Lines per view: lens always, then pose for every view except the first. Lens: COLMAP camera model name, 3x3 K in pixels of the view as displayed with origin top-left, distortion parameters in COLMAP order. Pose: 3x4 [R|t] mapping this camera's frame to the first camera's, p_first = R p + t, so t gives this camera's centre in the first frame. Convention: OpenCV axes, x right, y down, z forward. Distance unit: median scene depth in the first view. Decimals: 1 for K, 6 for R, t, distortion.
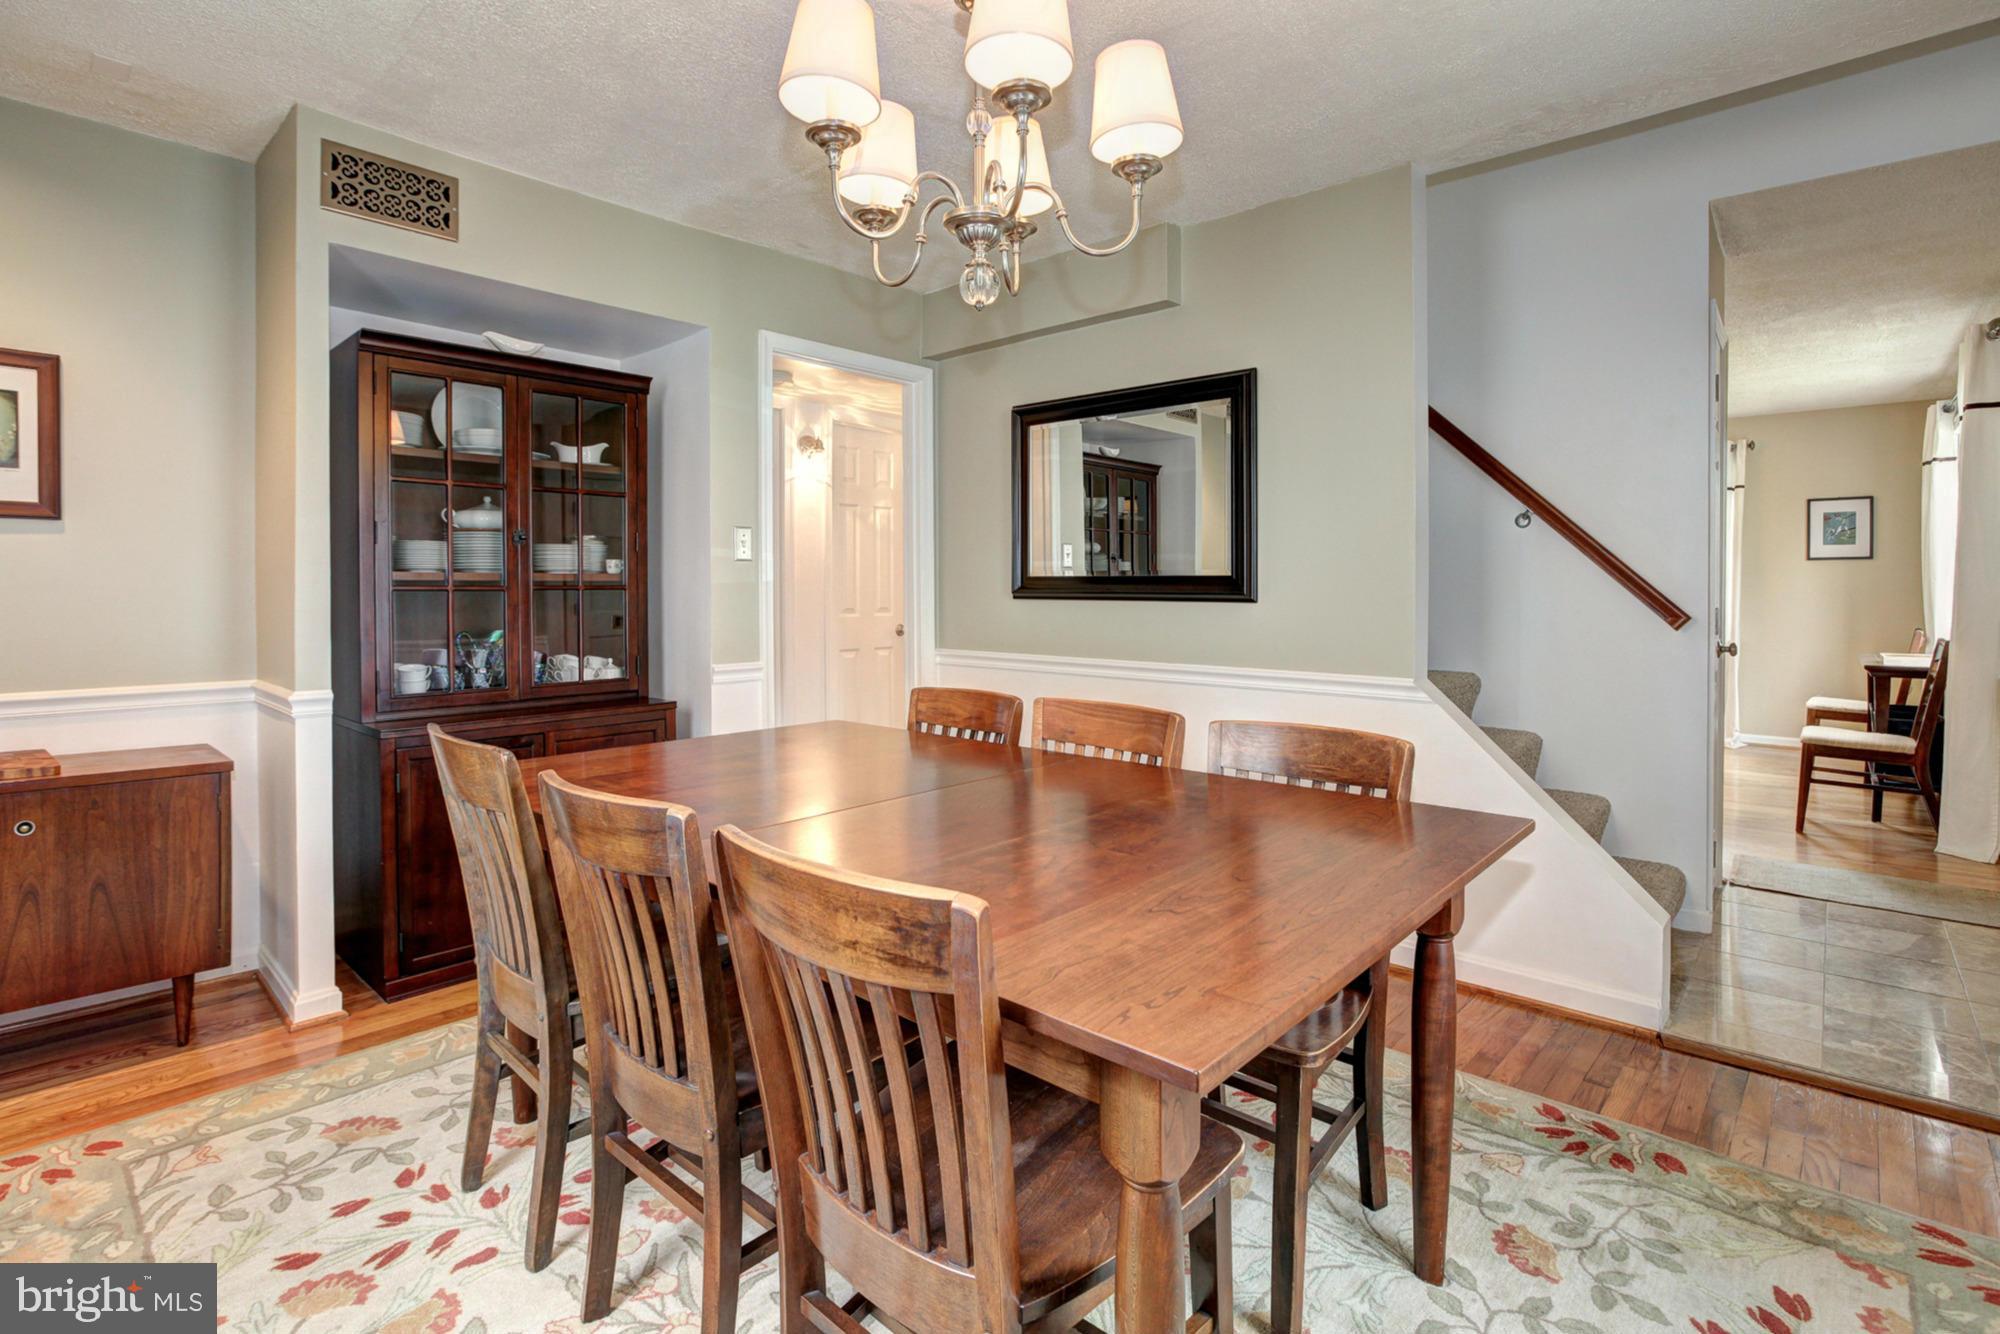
lens RADIAL K [[939.1, 0, 1028.6], [0, 939.1, 641.0], [0, 0, 1]] dist [-0.057913, 0.016575]
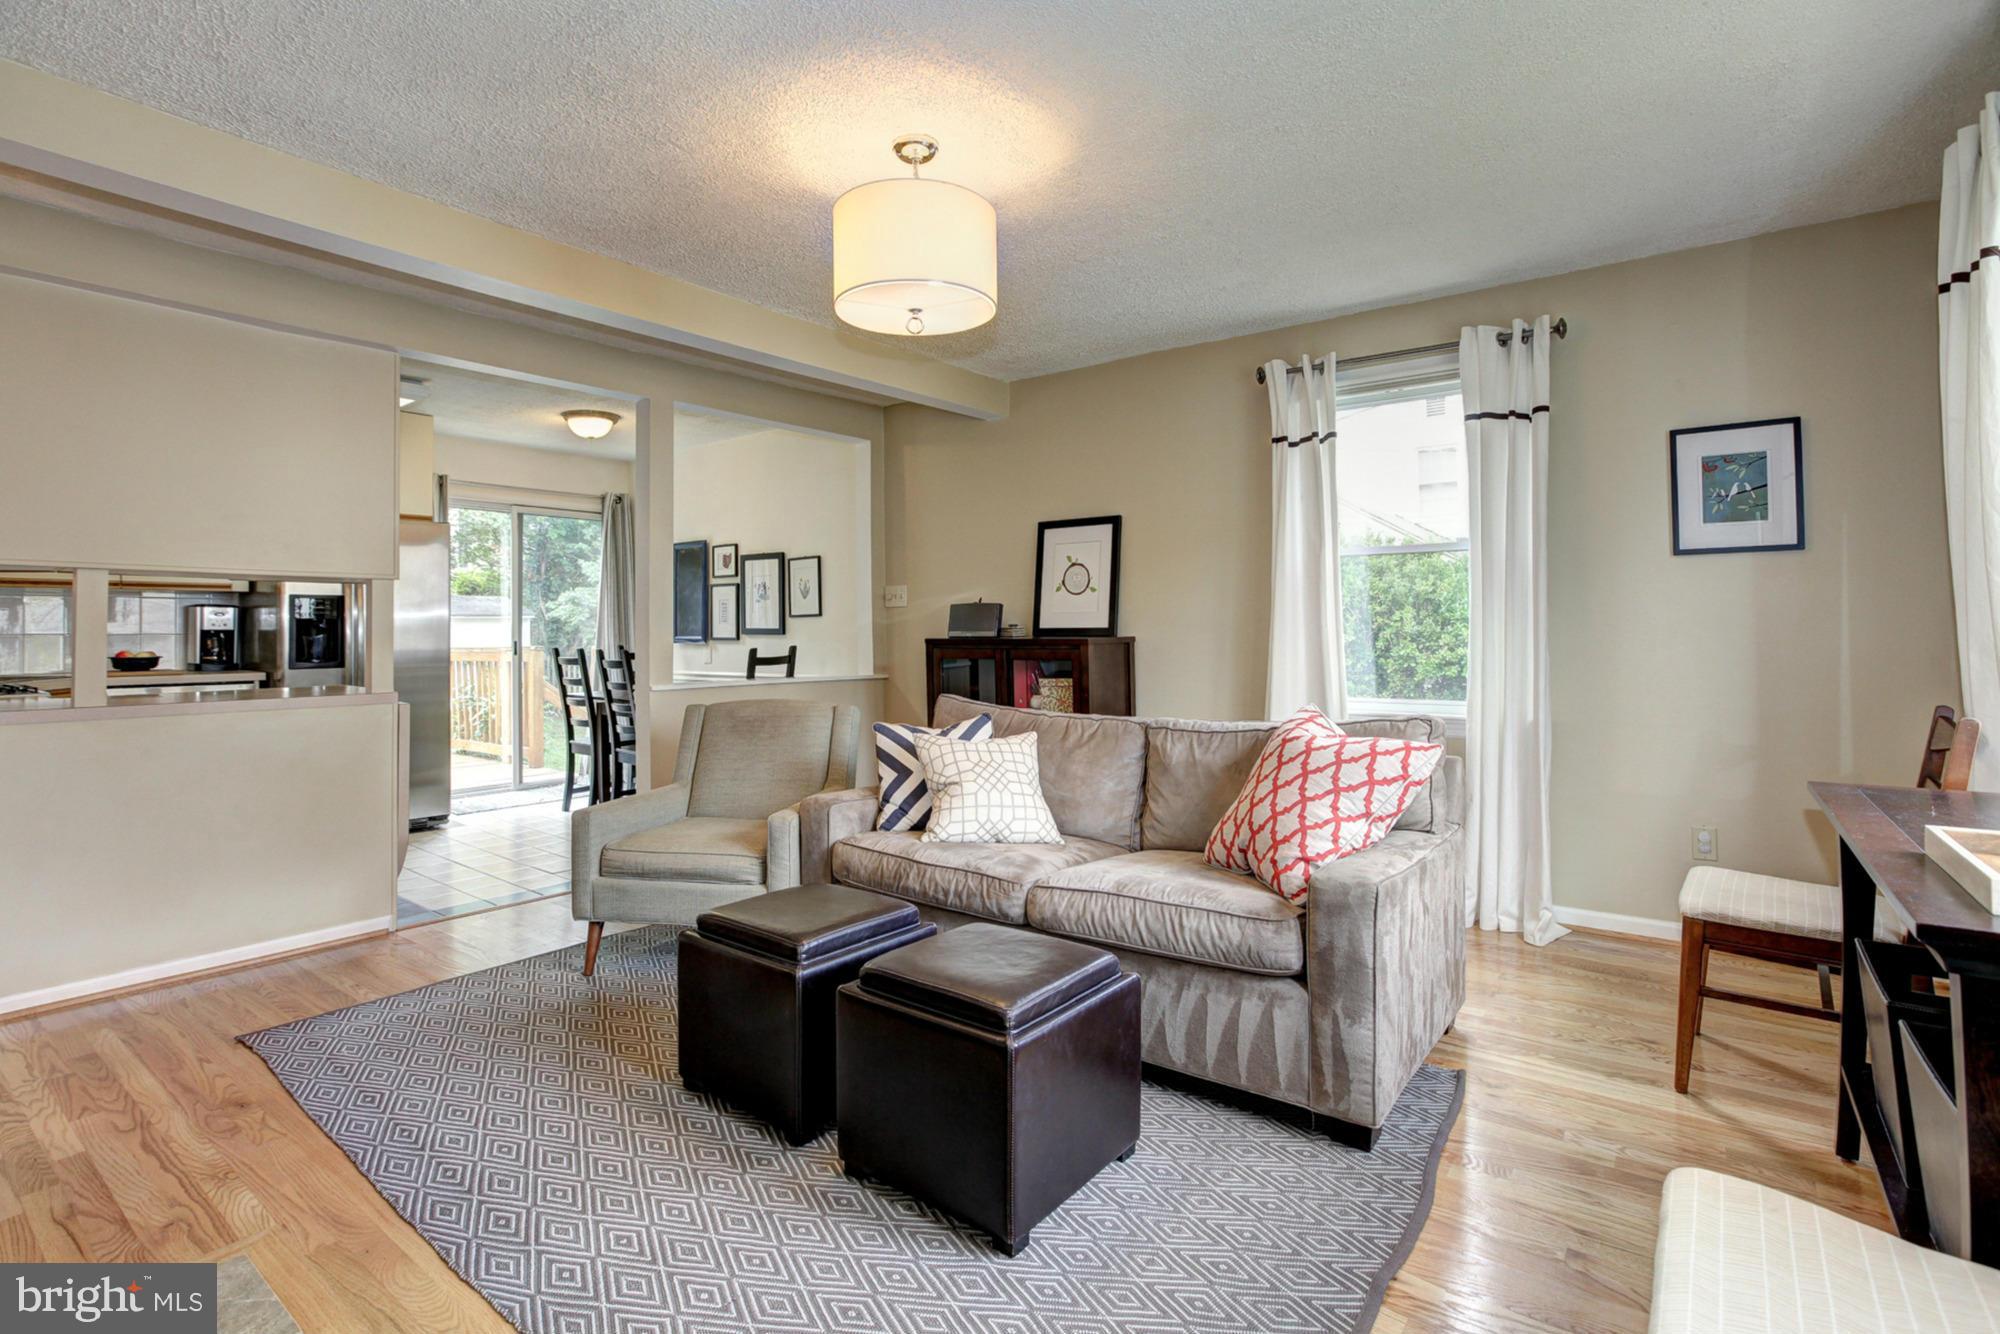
lens RADIAL K [[955.6, 0, 1001.0], [0, 955.6, 635.4], [0, 0, 1]] dist [-0.032895, 0.000625]
pose [[0.998057, -0.009239, 0.061624, 0.464598], [0.012165, 0.998808, -0.047280, -0.025577], [-0.061114, 0.047938, 0.996979, 0.520018]]
